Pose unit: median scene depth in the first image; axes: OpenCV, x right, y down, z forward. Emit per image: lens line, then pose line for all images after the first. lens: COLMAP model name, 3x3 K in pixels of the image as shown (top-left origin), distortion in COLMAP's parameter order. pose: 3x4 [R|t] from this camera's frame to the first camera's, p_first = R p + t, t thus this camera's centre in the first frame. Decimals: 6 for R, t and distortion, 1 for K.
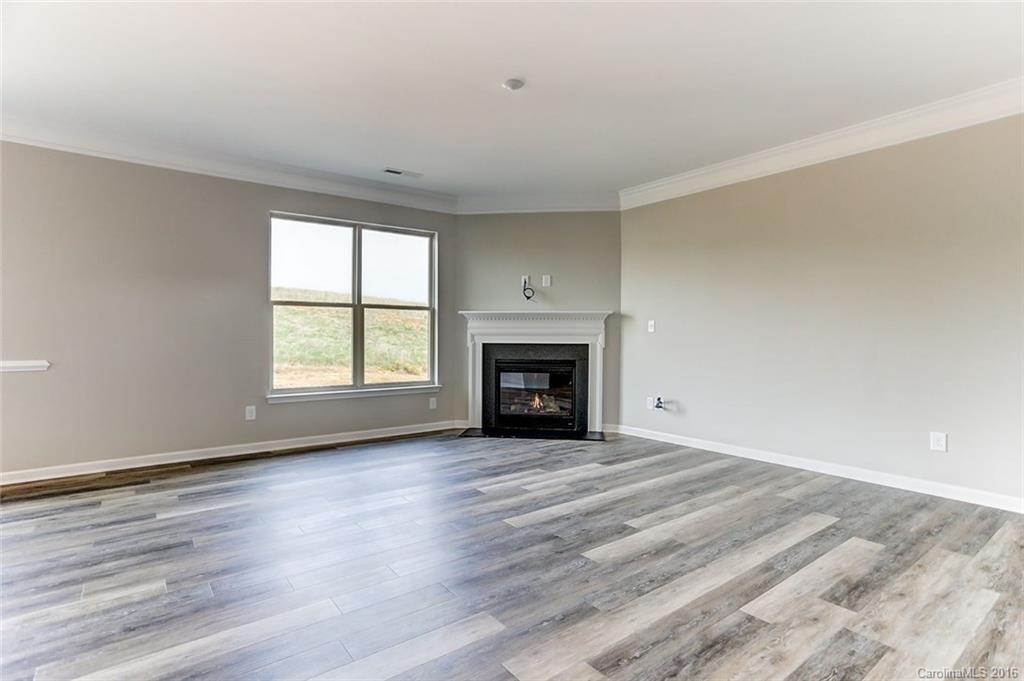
lens RADIAL K [[498.4, 0, 510.3], [0, 498.4, 336.7], [0, 0, 1]] dist [-0.048679, 0.030028]
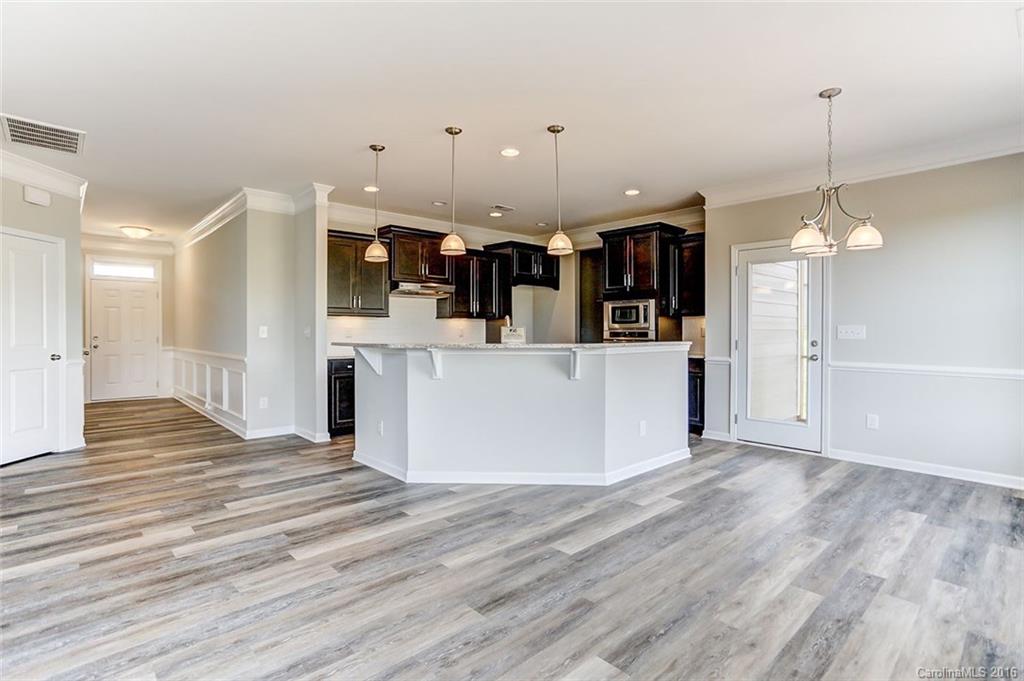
lens RADIAL K [[504.2, 0, 512.7], [0, 504.2, 329.0], [0, 0, 1]] dist [-0.049158, 0.031048]
pose [[-0.994161, -0.002461, -0.107875, -0.289301], [-0.002448, 0.999997, -0.000247, -0.017863], [0.107875, 0.000018, -0.994164, 0.847058]]
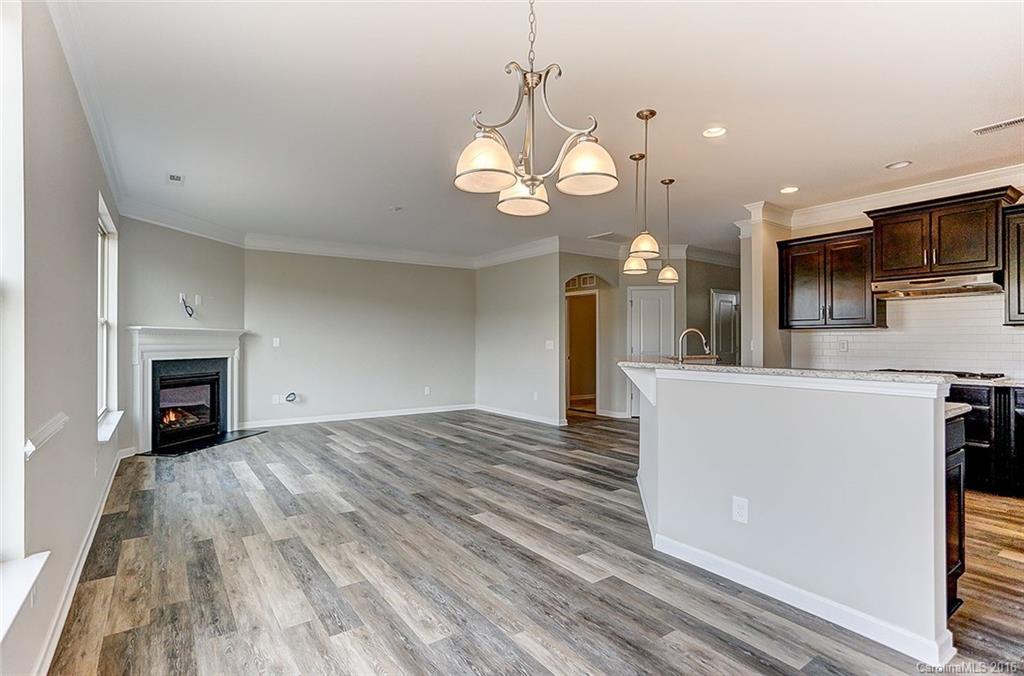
lens RADIAL K [[504.6, 0, 512.0], [0, 504.6, 338.0], [0, 0, 1]] dist [-0.018044, 0.000750]
pose [[0.022411, 0.005501, 0.999734, -1.030530], [0.003156, 0.999979, -0.005574, -0.023346], [-0.999744, 0.003281, 0.022394, 0.310521]]
